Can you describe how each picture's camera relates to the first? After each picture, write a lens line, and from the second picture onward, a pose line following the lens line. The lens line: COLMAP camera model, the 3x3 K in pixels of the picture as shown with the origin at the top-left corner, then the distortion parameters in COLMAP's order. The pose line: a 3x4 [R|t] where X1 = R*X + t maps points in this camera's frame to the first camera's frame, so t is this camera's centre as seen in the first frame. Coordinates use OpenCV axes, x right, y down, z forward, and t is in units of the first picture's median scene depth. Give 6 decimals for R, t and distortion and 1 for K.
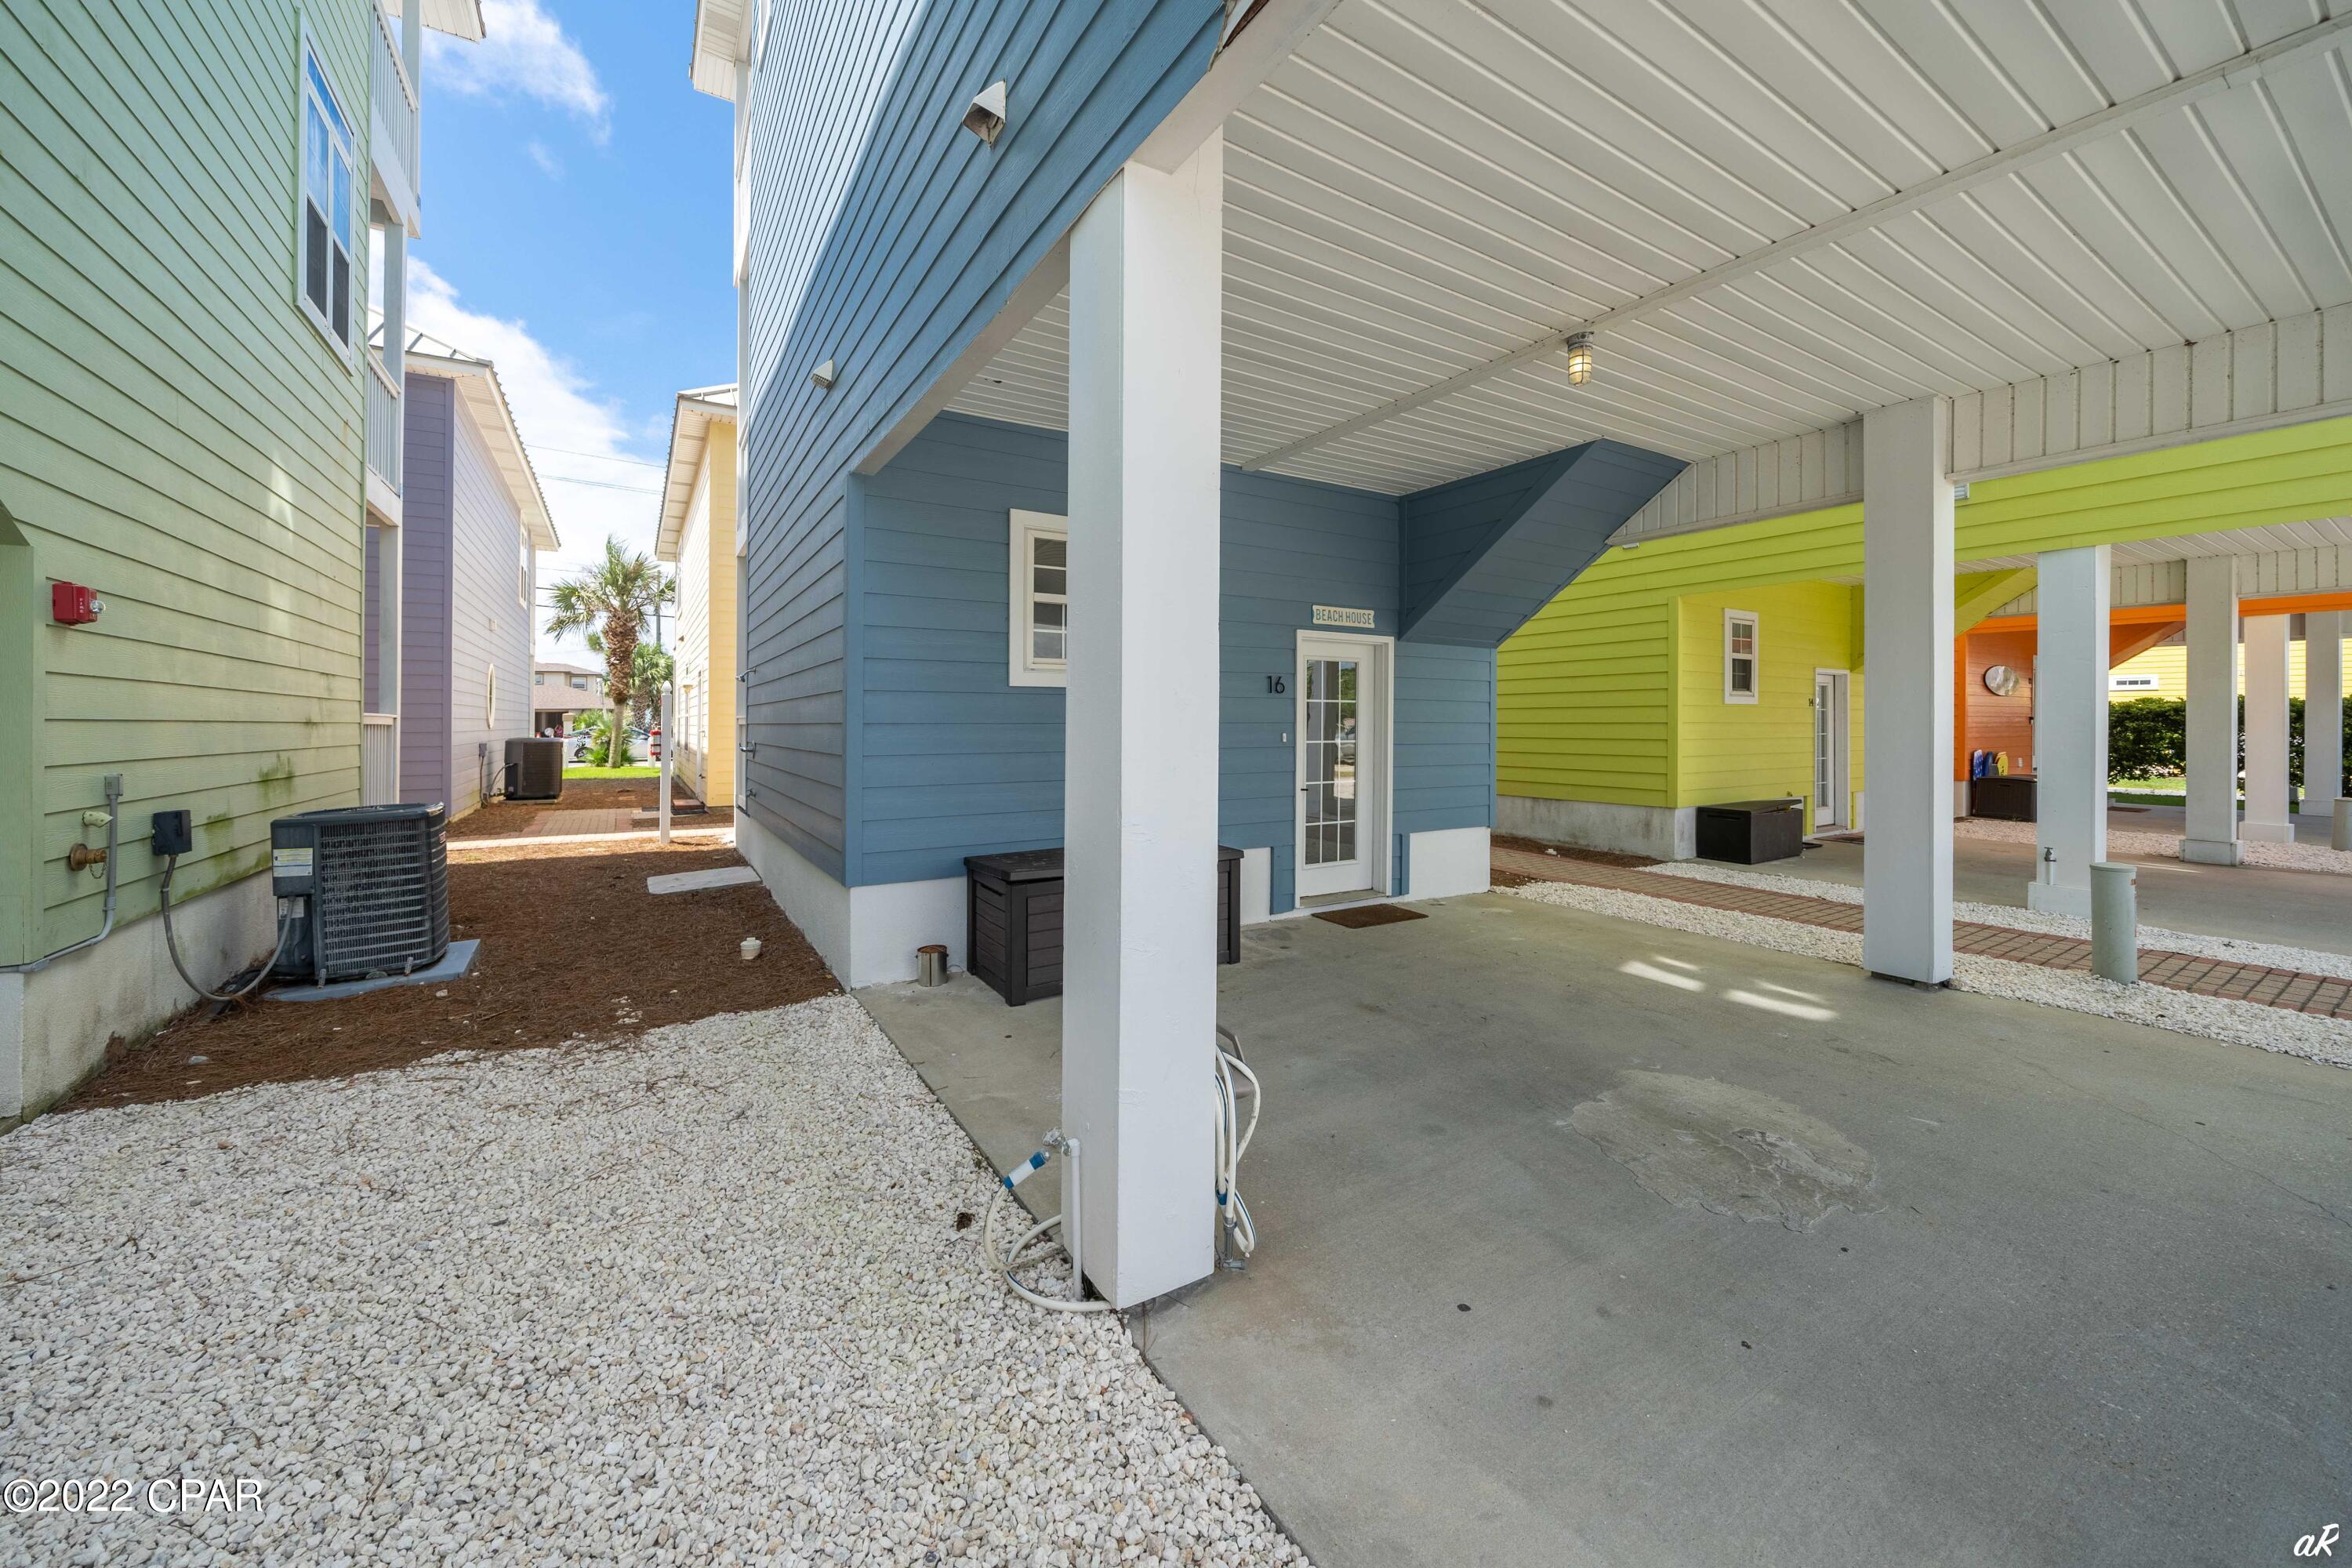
lens RADIAL K [[1006.7, 0, 1172.2], [0, 1006.7, 722.7], [0, 0, 1]] dist [-0.005575, -0.000612]
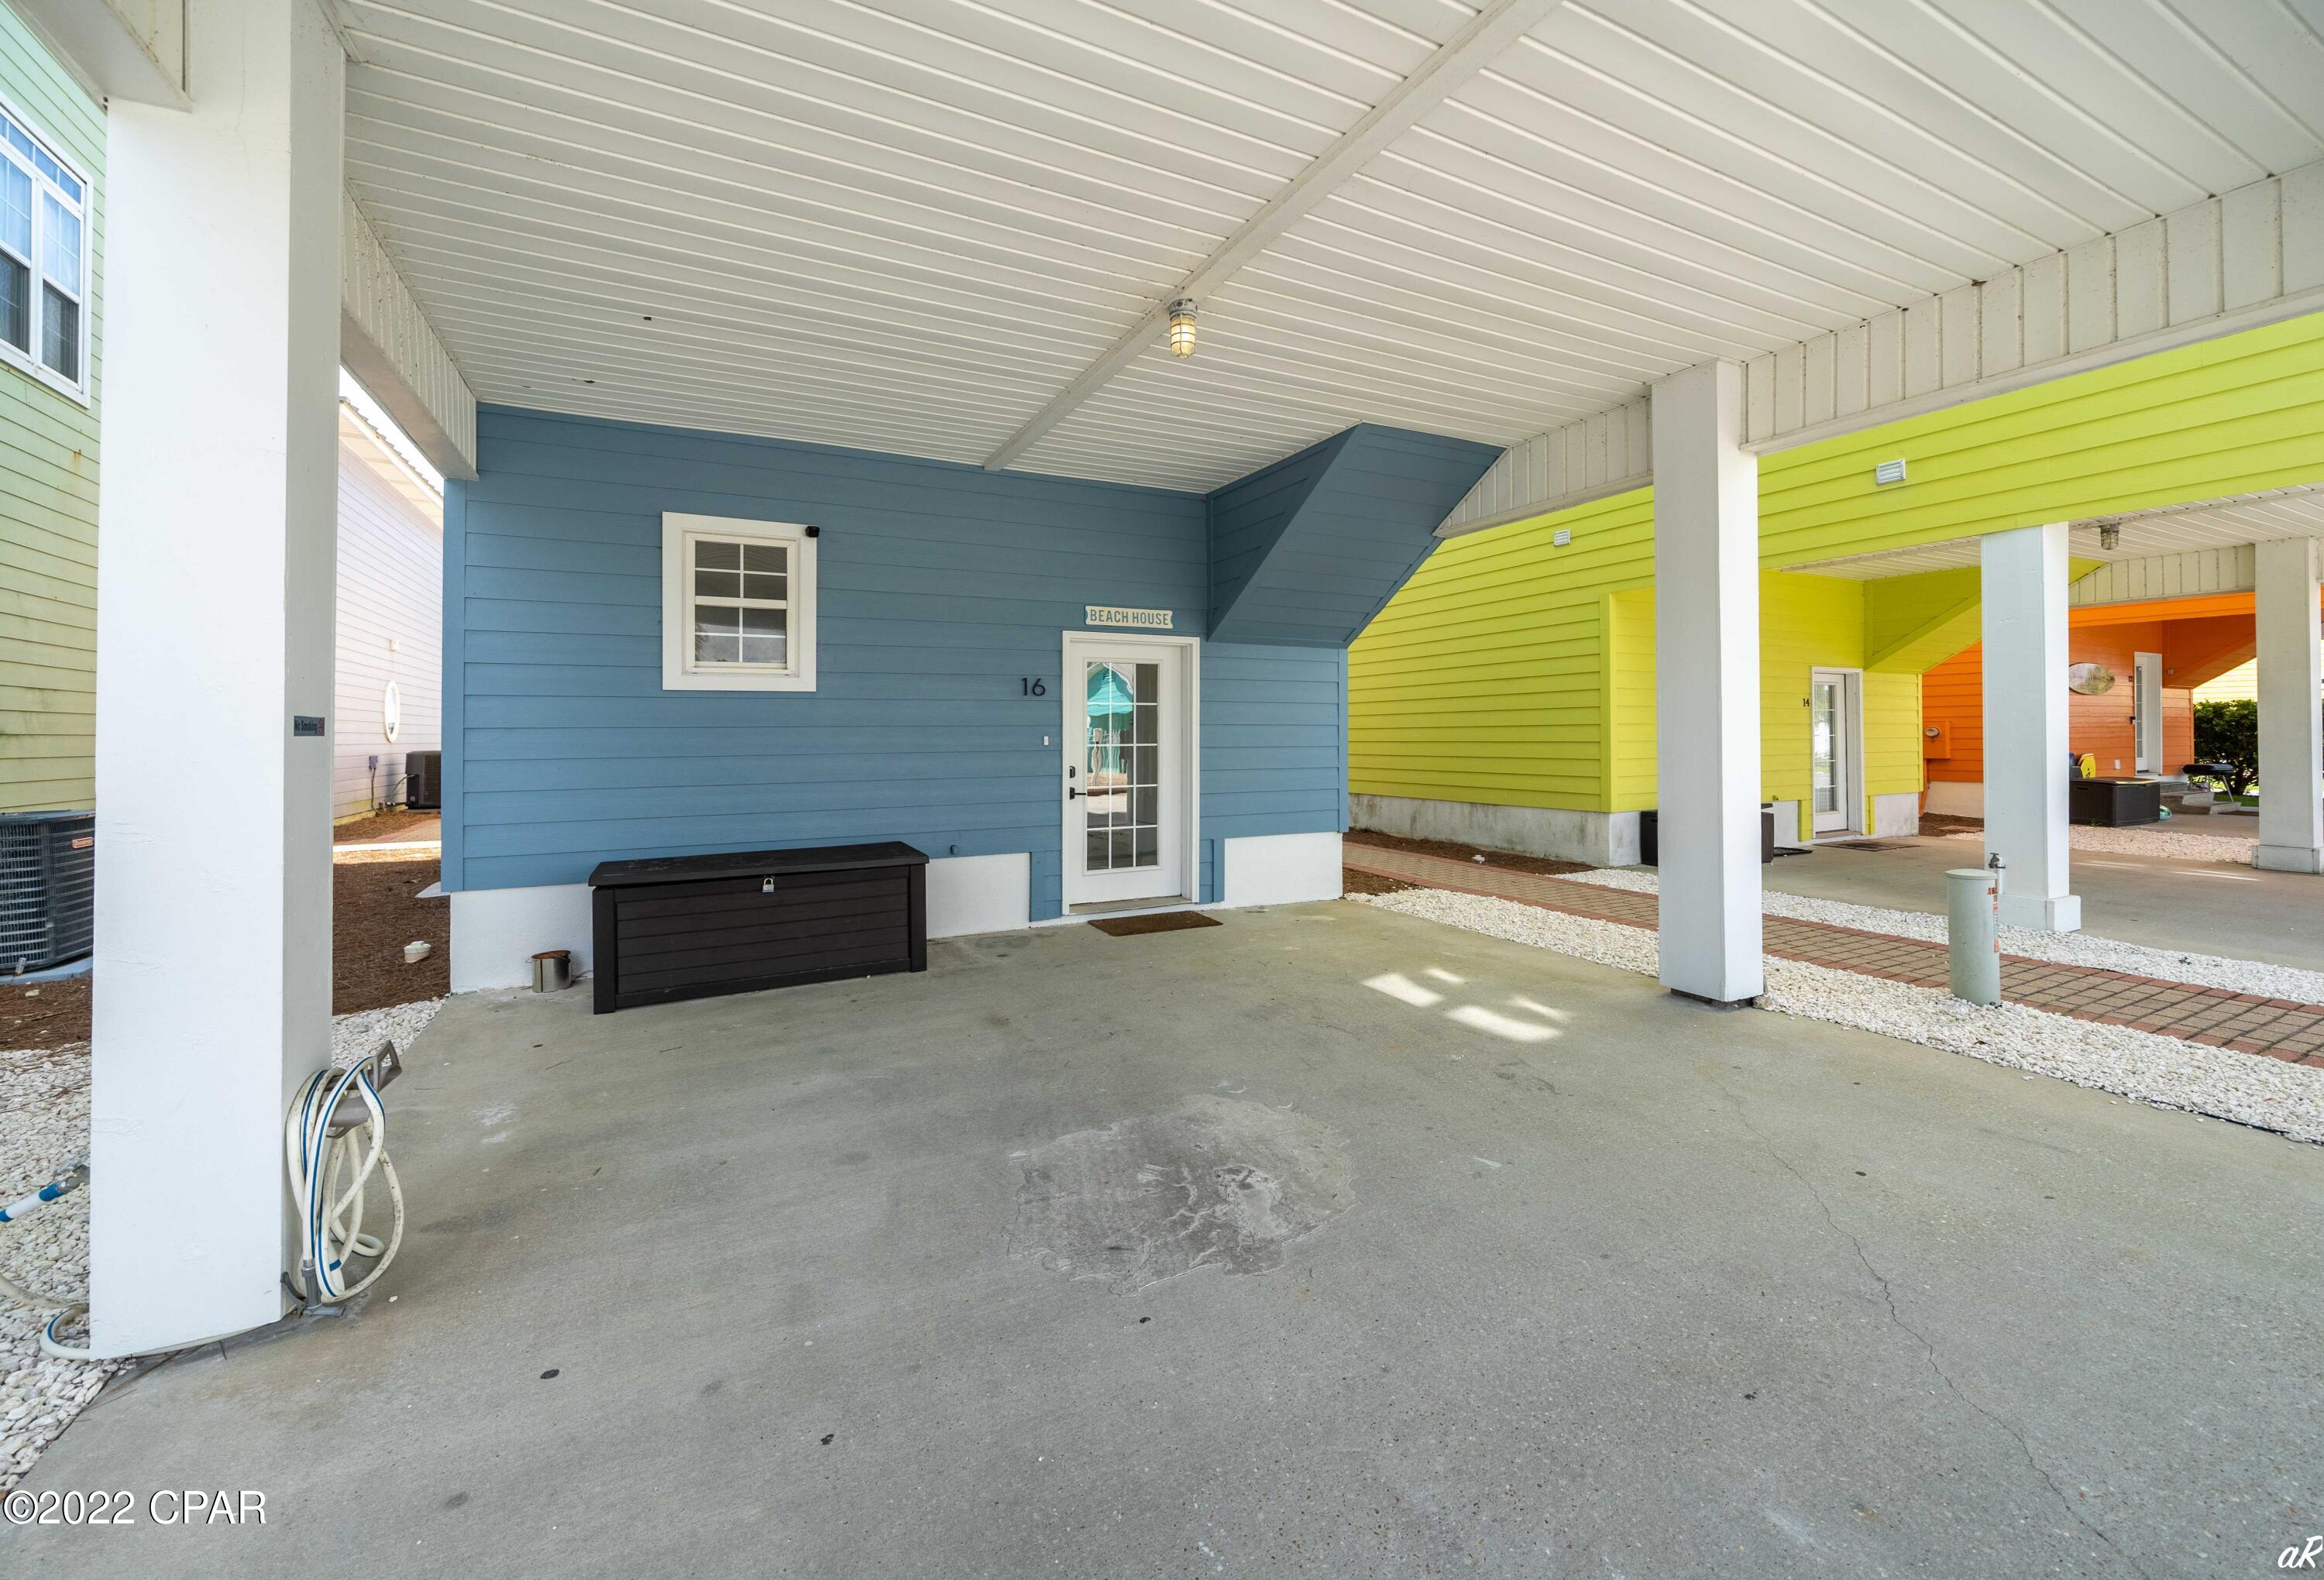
lens RADIAL K [[964.4, 0, 1185.6], [0, 964.4, 728.9], [0, 0, 1]] dist [-0.000645, -0.002493]
pose [[0.995765, -0.012157, -0.091123, 0.326660], [0.011606, 0.999911, -0.006584, 0.010745], [0.091195, 0.005498, 0.995818, 0.074224]]
